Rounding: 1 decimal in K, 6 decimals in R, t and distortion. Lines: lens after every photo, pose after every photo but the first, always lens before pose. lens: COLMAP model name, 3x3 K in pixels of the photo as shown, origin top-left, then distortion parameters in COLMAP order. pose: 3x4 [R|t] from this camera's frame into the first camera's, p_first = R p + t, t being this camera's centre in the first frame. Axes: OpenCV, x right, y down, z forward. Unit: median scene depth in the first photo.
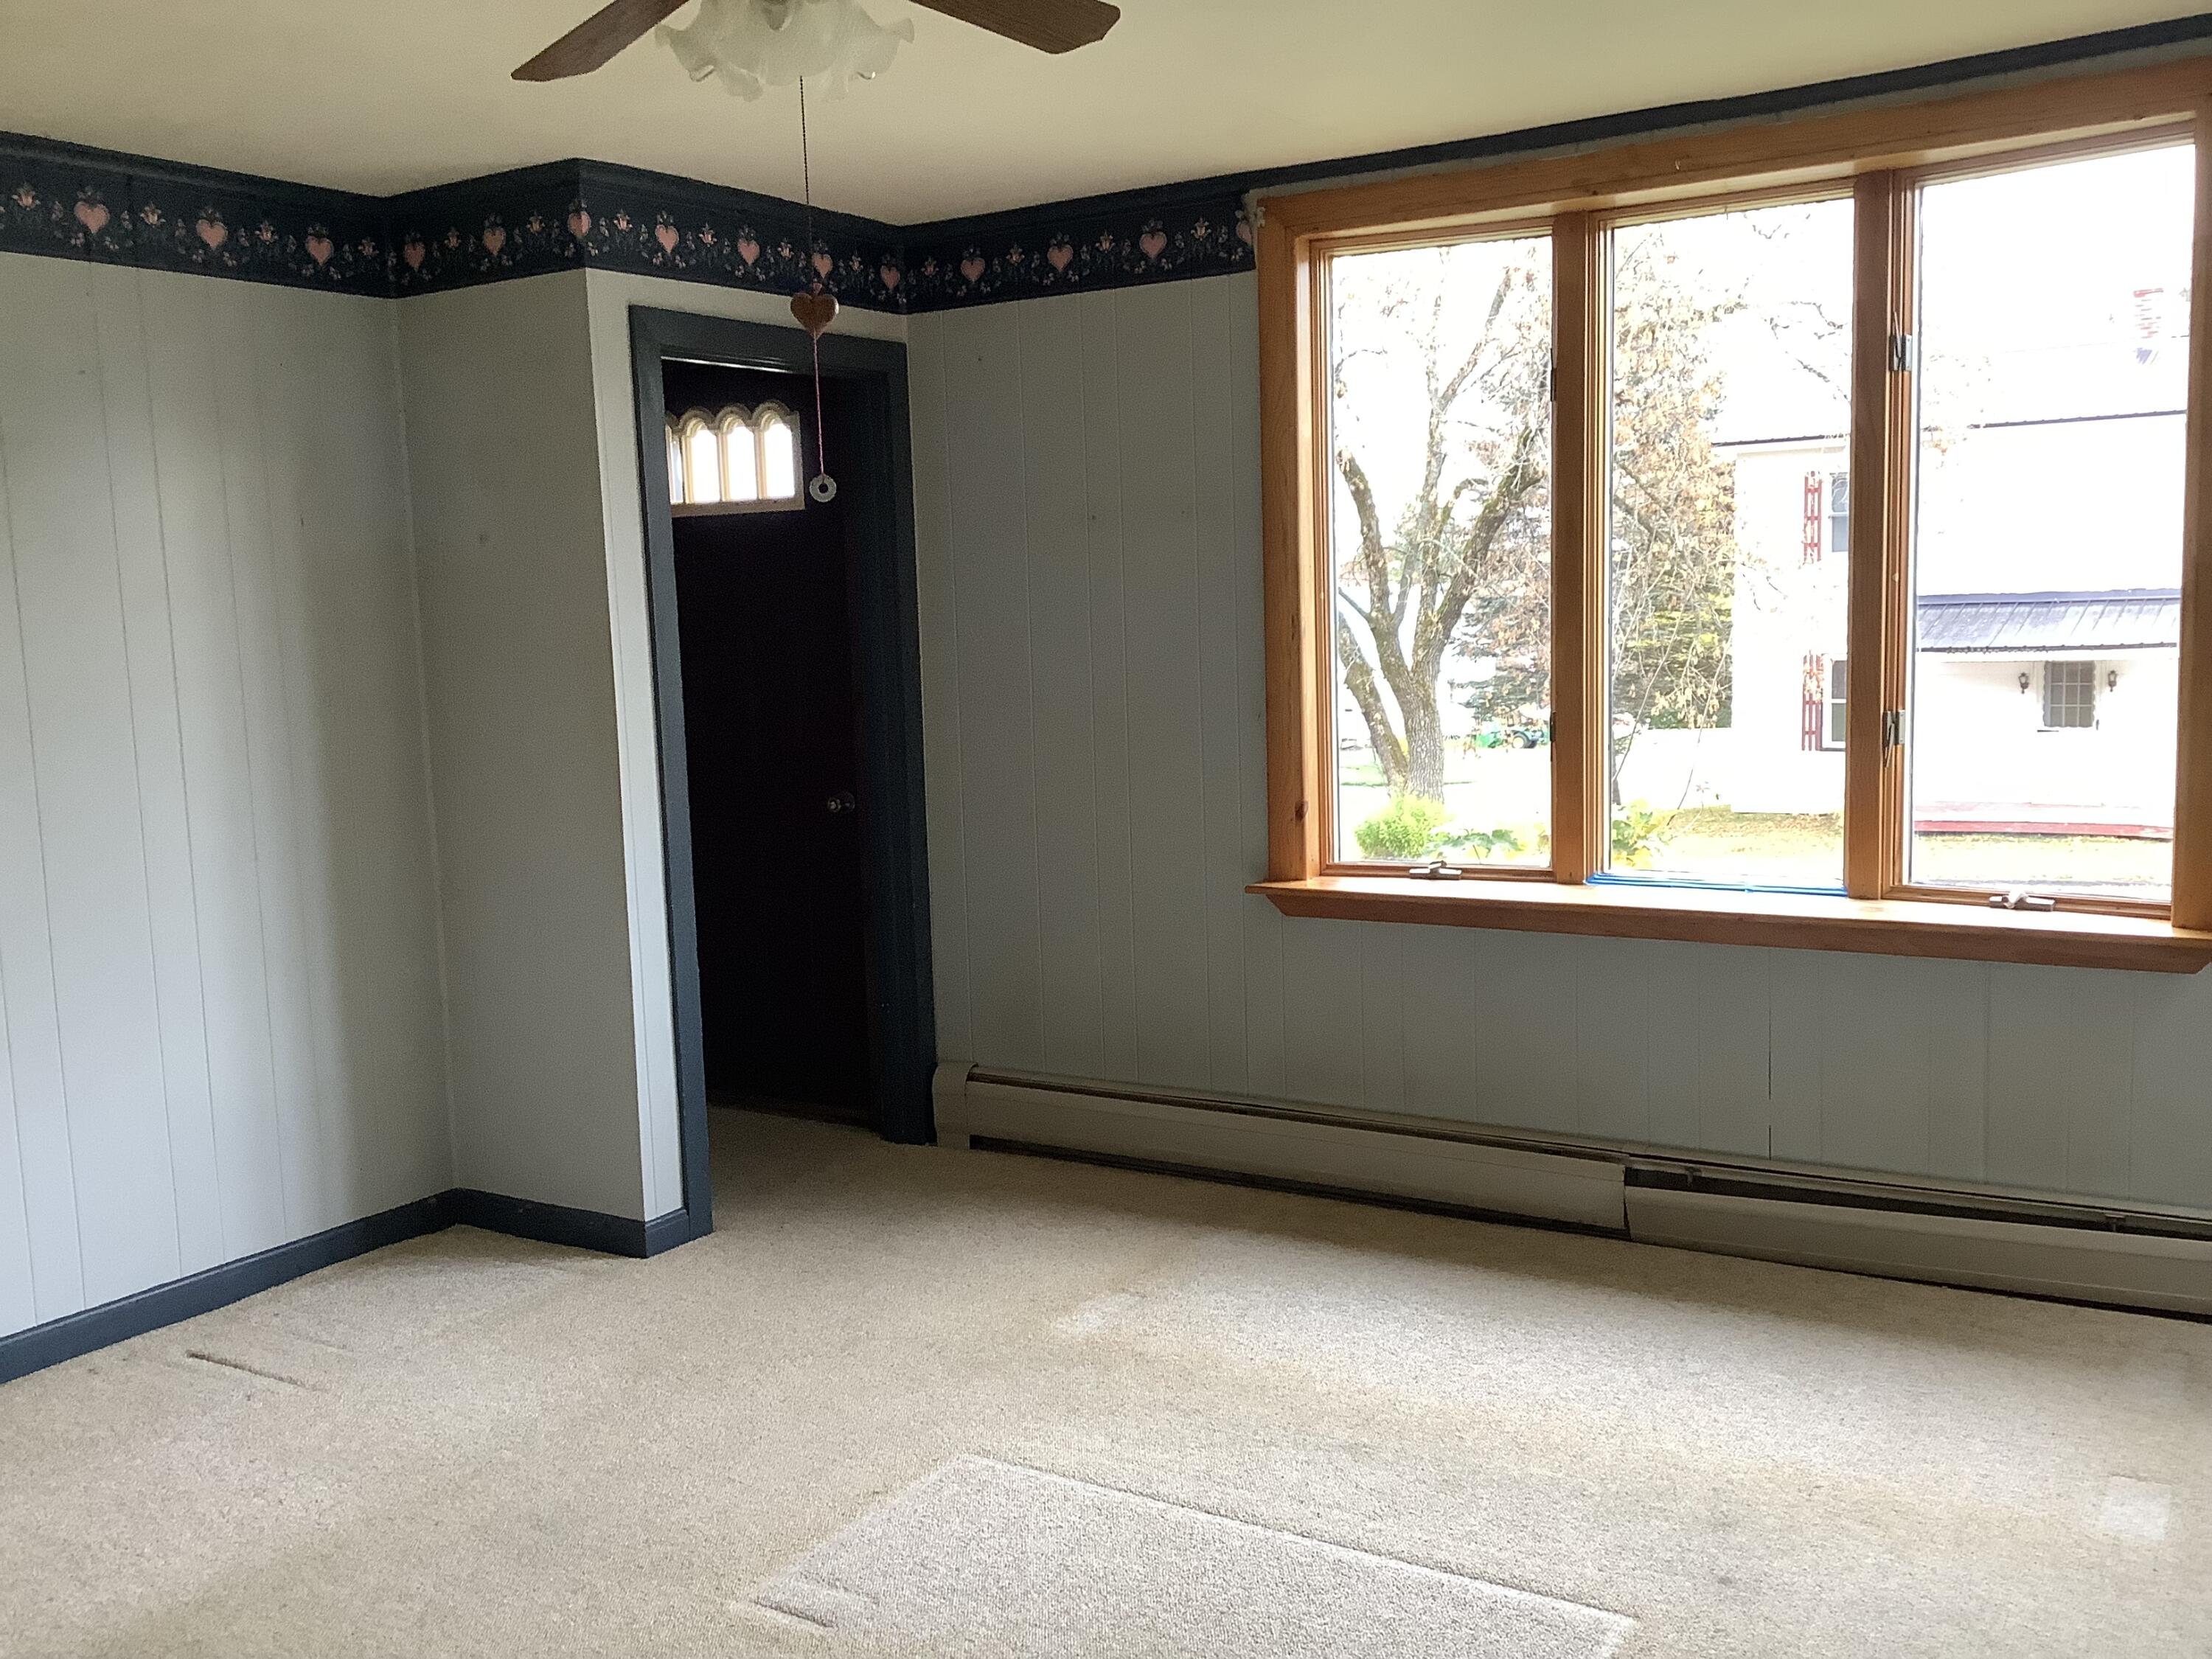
lens RADIAL K [[1982.0, 0, 1116.4], [0, 1982.0, 839.4], [0, 0, 1]] dist [0.028322, -0.019627]
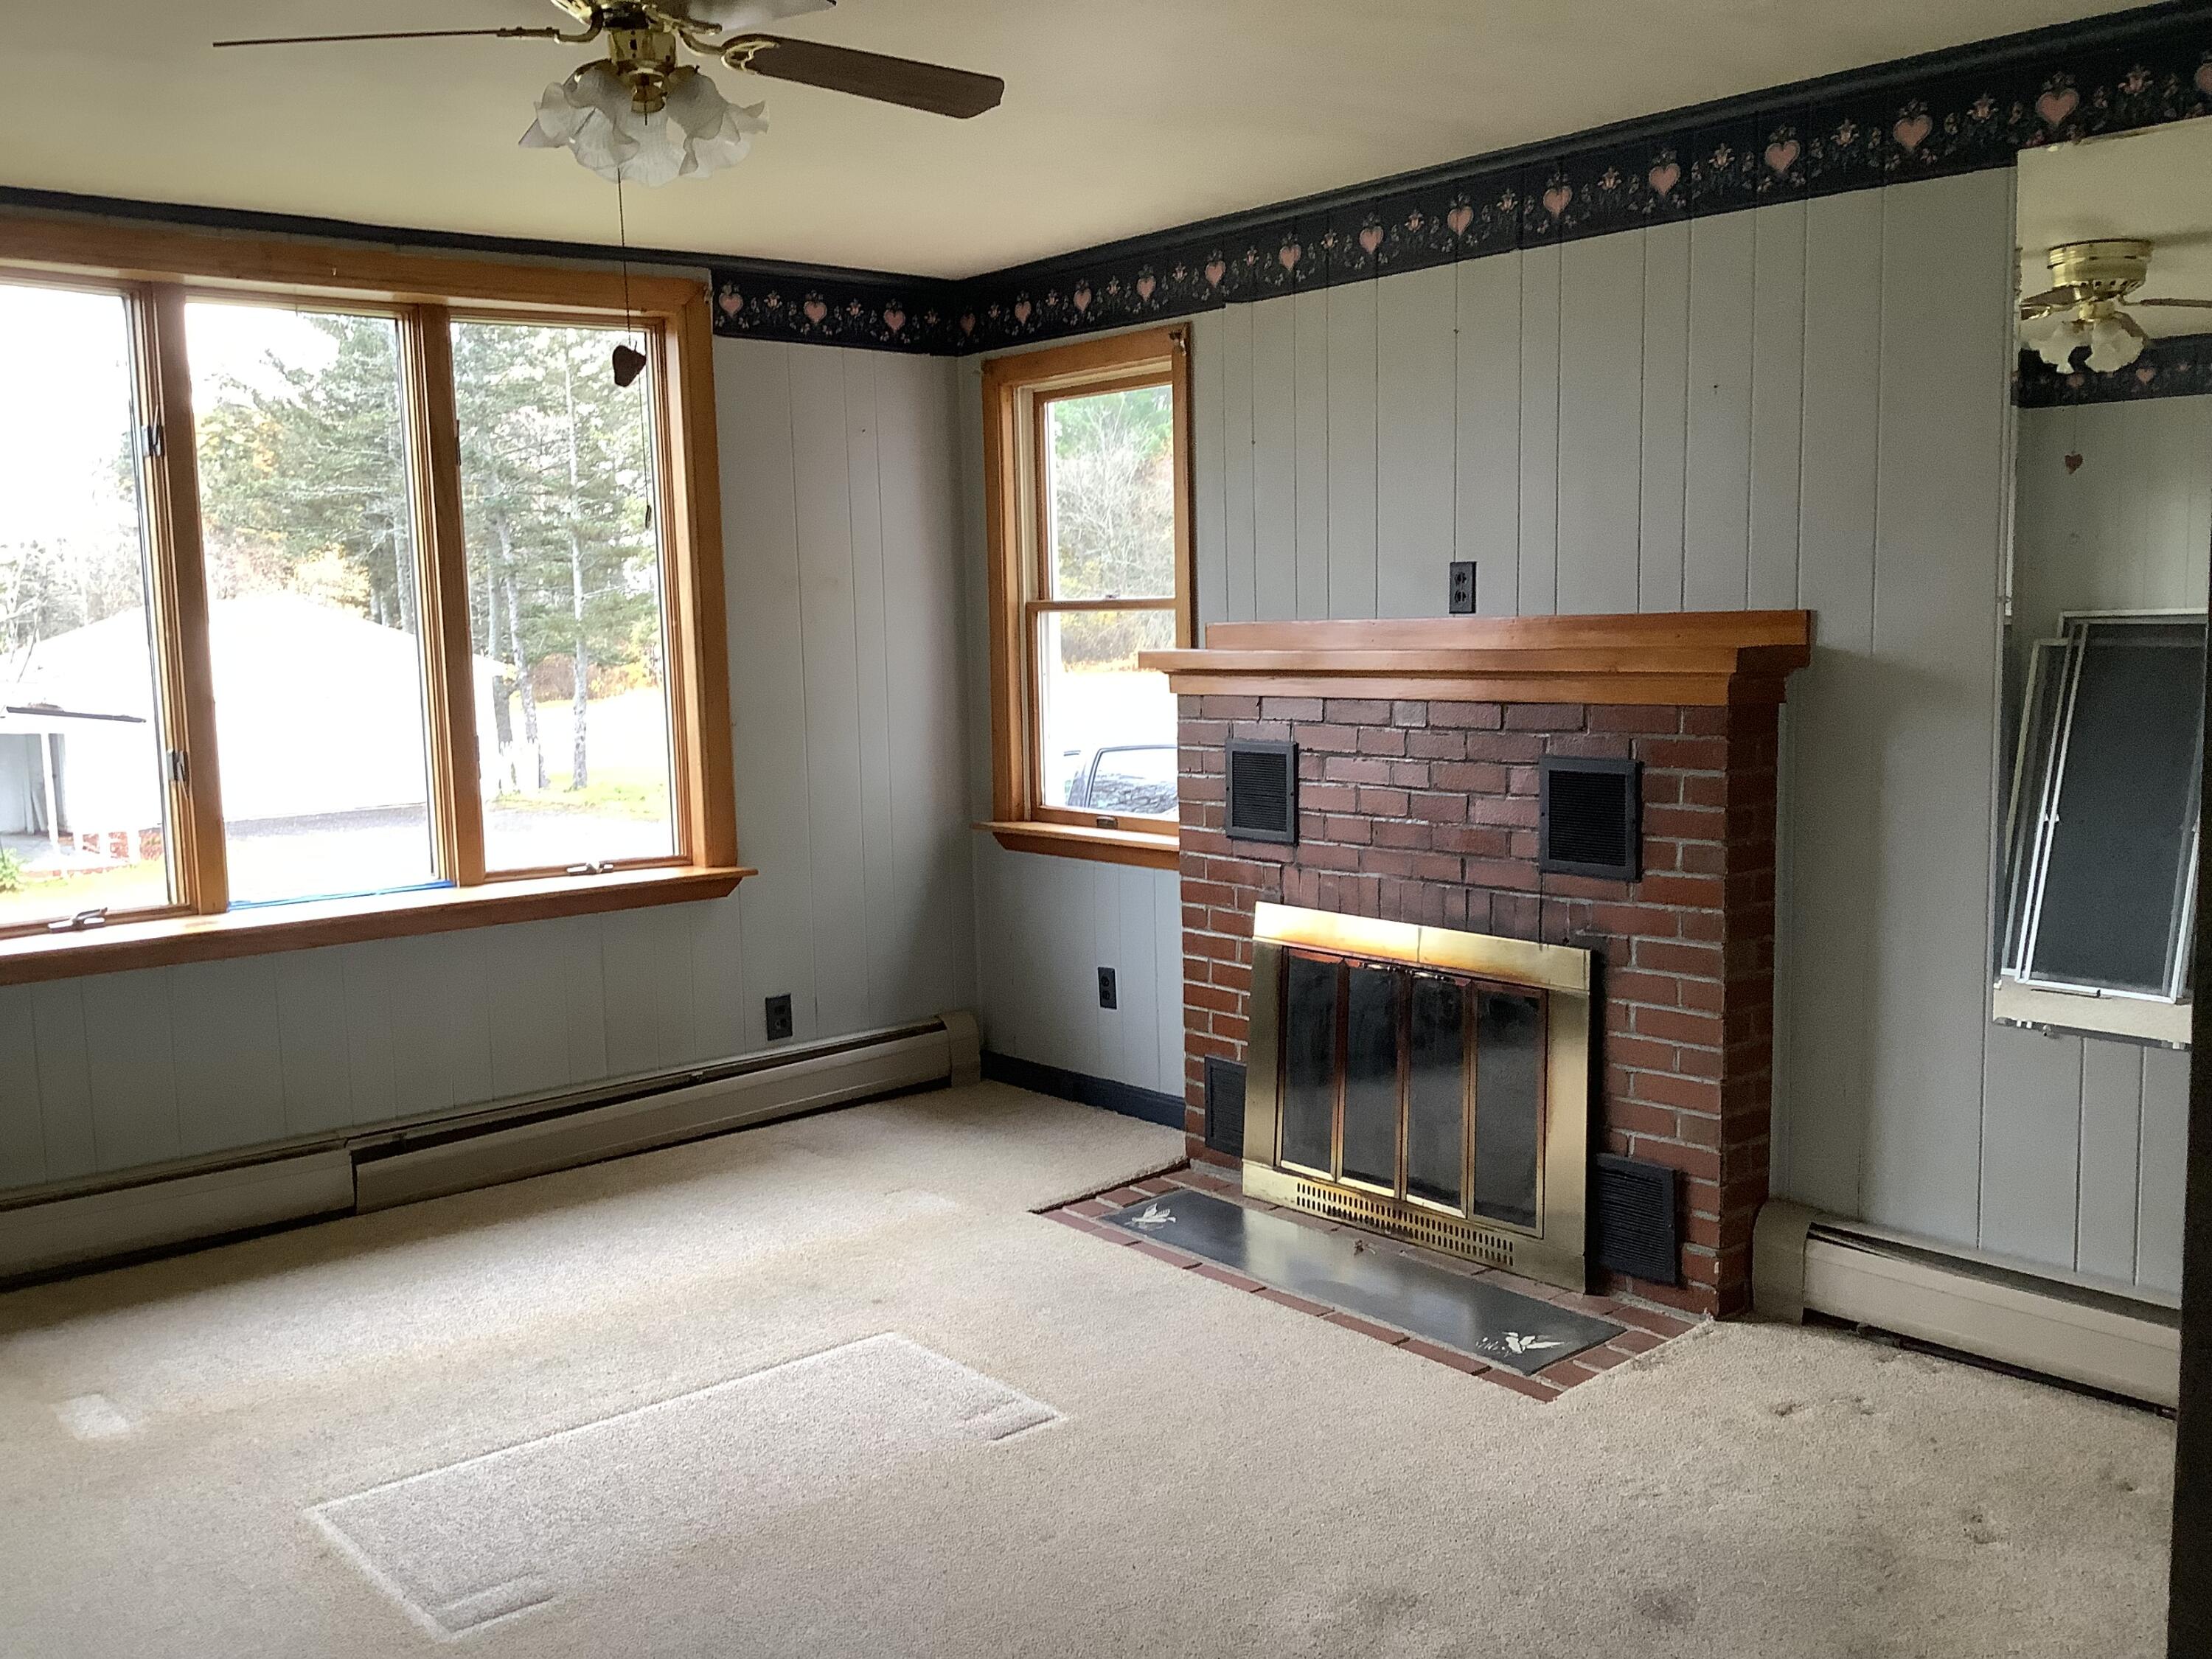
lens RADIAL K [[1982.0, 0, 1119.2], [0, 1982.0, 835.0], [0, 0, 1]] dist [0.028322, -0.019627]
pose [[0.316936, -0.090462, 0.944123, -0.697638], [0.123068, 0.990948, 0.053636, -0.019232], [-0.940429, 0.099192, 0.325200, 0.223560]]
